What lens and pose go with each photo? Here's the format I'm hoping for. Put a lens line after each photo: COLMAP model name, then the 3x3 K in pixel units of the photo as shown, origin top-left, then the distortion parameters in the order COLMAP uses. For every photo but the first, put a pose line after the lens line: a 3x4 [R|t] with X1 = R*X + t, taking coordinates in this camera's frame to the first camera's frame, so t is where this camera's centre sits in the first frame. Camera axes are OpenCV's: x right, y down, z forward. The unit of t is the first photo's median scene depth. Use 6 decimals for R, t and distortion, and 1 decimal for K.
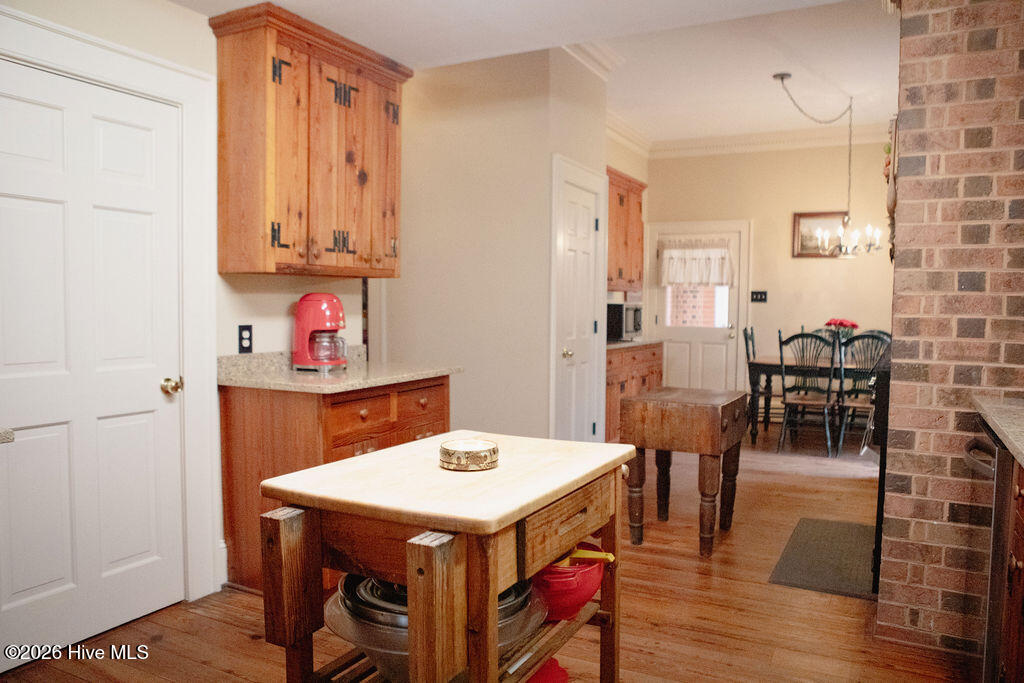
lens RADIAL K [[723.3, 0, 513.5], [0, 723.3, 346.7], [0, 0, 1]] dist [-0.112308, 0.085949]
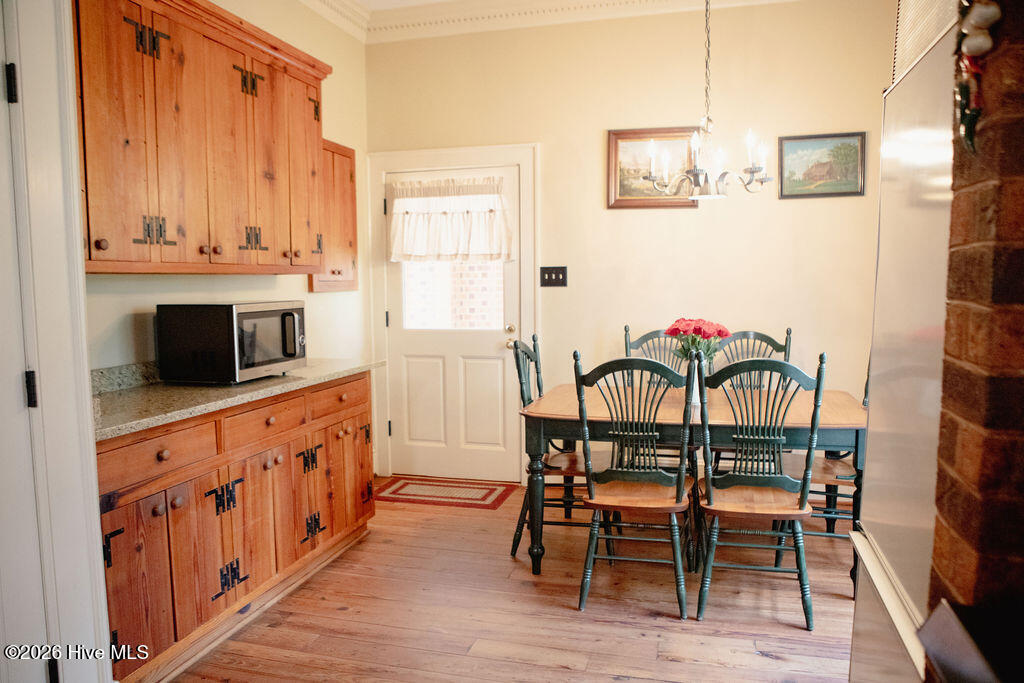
lens RADIAL K [[723.3, 0, 513.5], [0, 723.3, 346.7], [0, 0, 1]] dist [-0.112308, 0.085949]
pose [[0.975252, -0.039464, 0.217547, 0.401845], [0.032120, 0.998792, 0.037191, -0.079454], [-0.218752, -0.029283, 0.975341, 0.955285]]
